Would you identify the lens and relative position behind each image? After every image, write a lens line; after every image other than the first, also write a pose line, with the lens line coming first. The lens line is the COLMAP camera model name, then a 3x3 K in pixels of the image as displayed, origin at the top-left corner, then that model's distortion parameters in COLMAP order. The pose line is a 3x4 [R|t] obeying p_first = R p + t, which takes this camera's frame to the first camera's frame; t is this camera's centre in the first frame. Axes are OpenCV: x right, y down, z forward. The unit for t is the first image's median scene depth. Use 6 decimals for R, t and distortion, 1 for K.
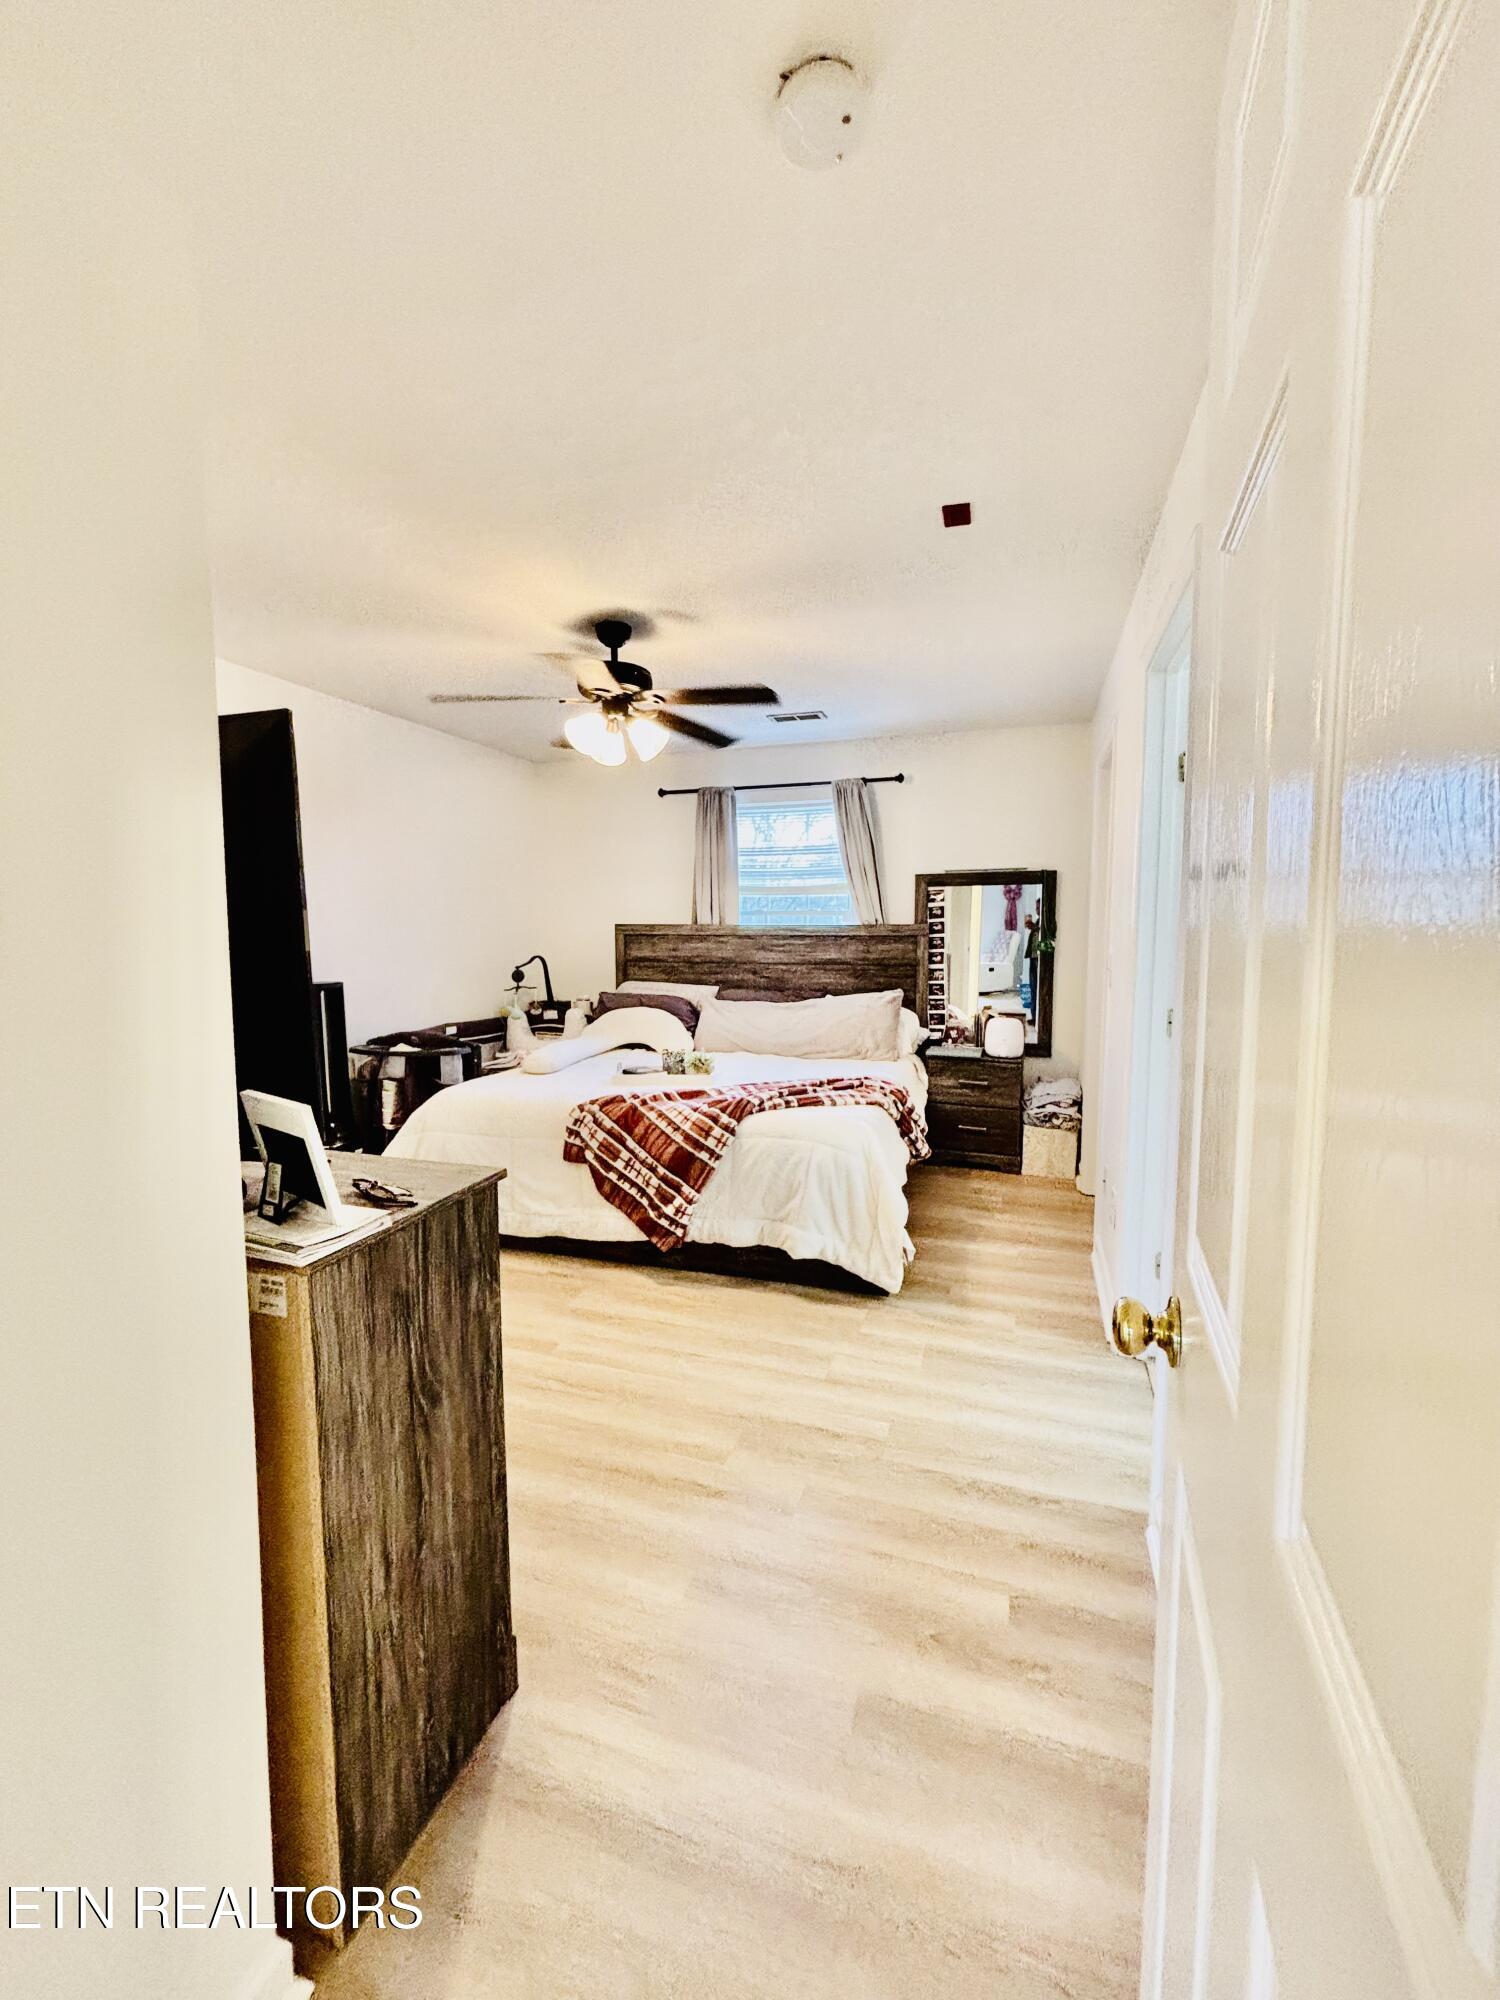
lens RADIAL K [[809.1, 0, 750.8], [0, 809.1, 998.4], [0, 0, 1]] dist [-0.008793, -0.000080]
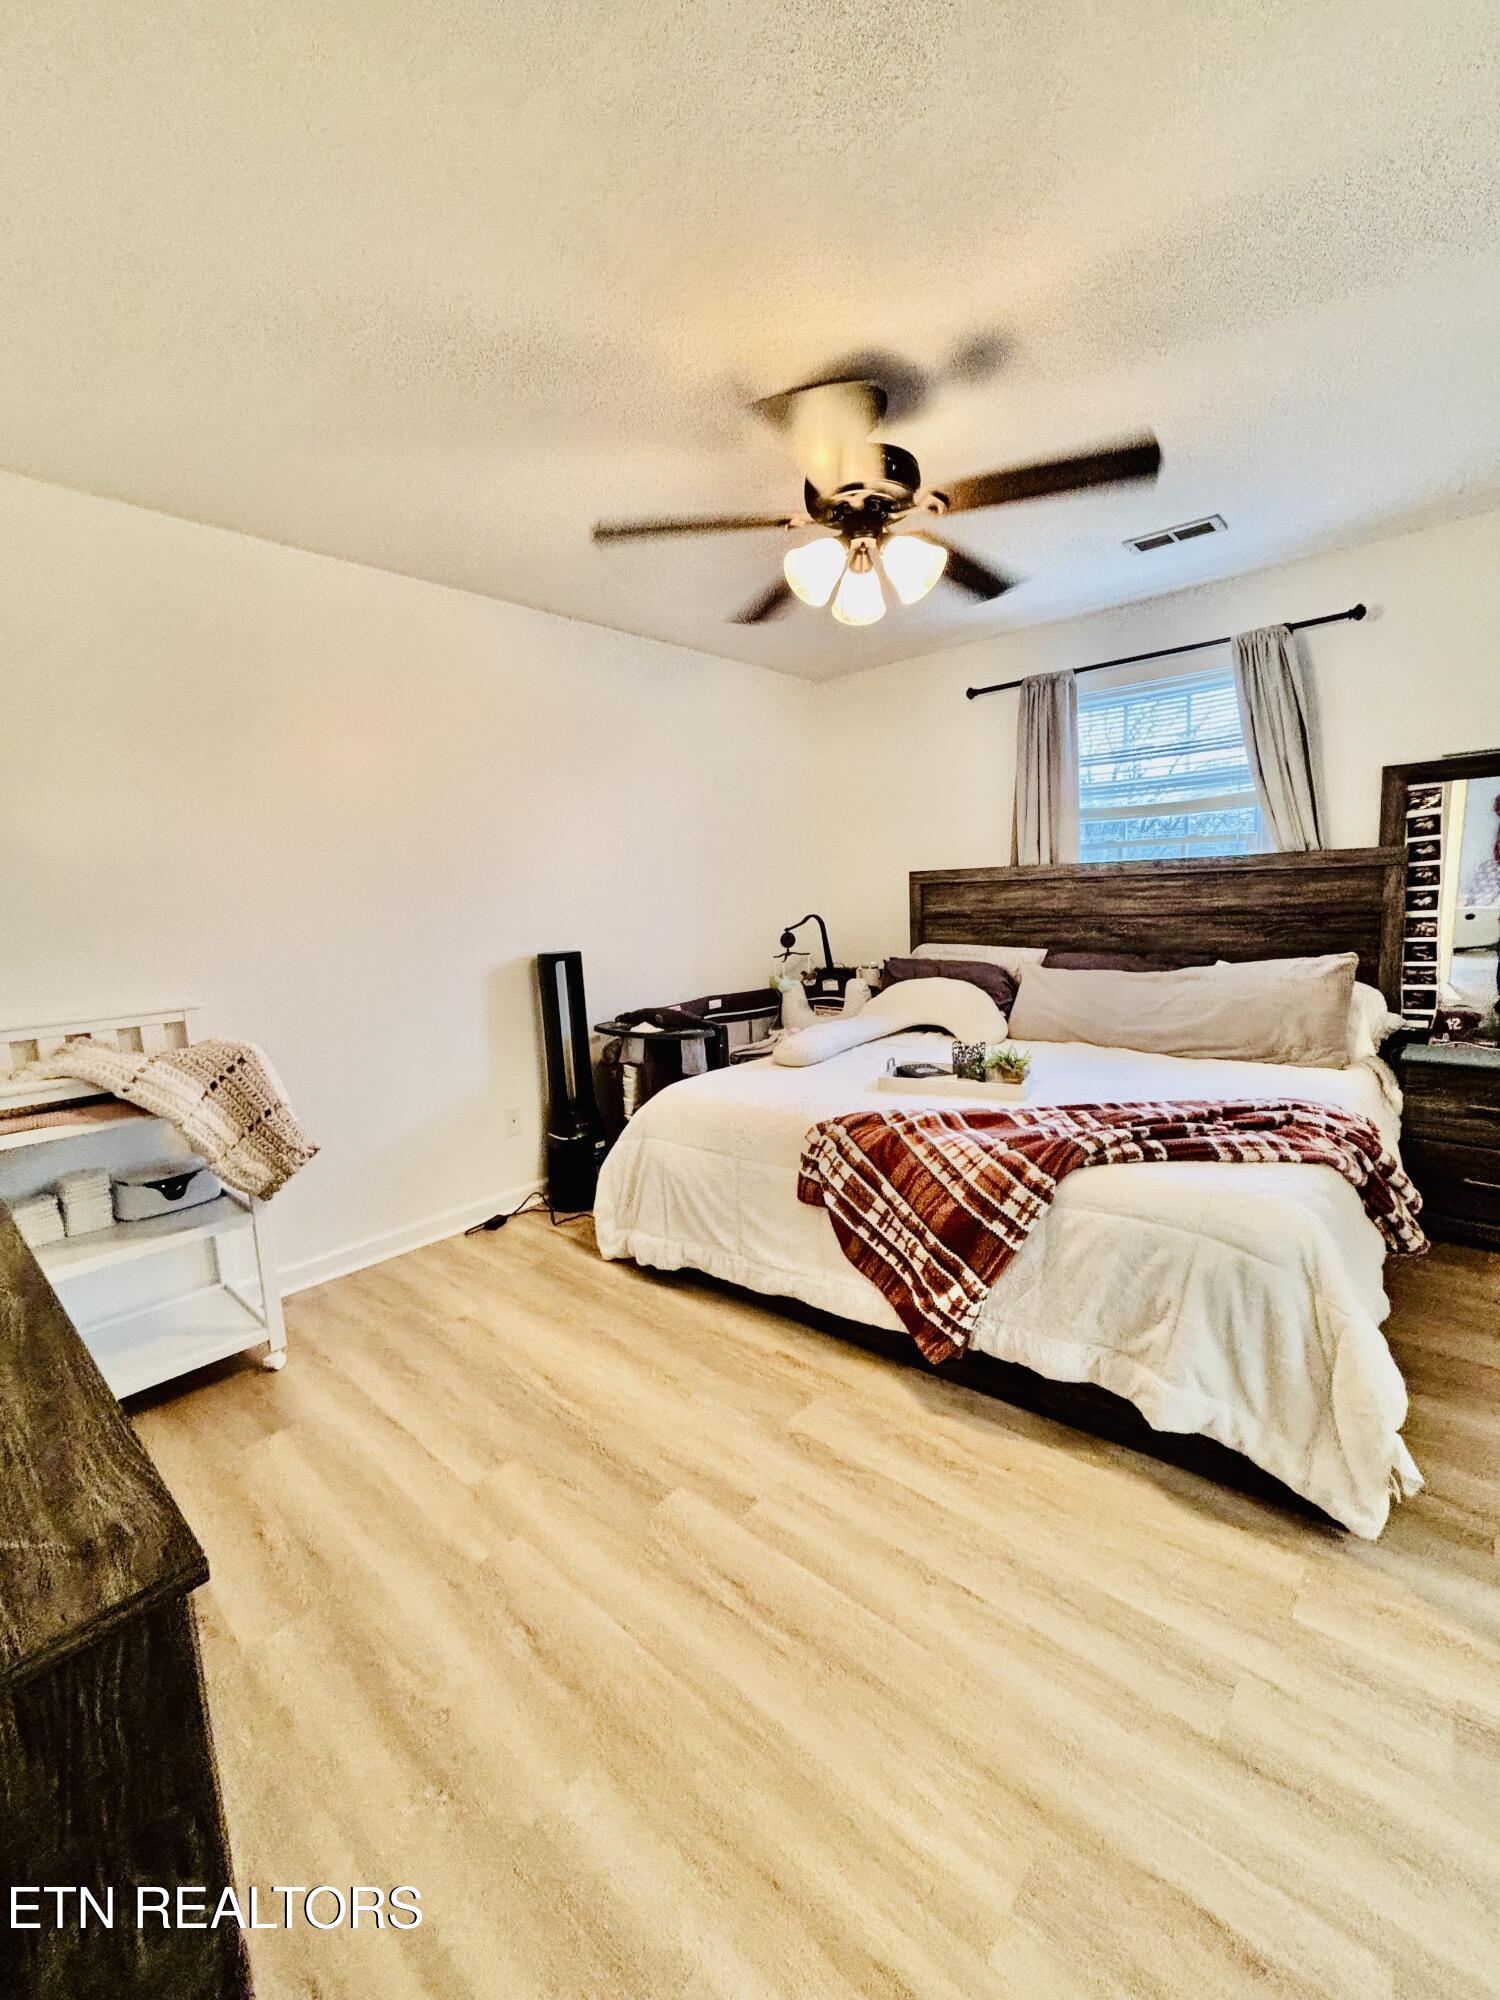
lens RADIAL K [[809.1, 0, 743.2], [0, 809.1, 996.9], [0, 0, 1]] dist [-0.008793, -0.000080]
pose [[0.912065, 0.014217, -0.409799, 0.012242], [0.006732, 0.998745, 0.049631, -0.012489], [0.409990, -0.048025, 0.910825, 0.273701]]
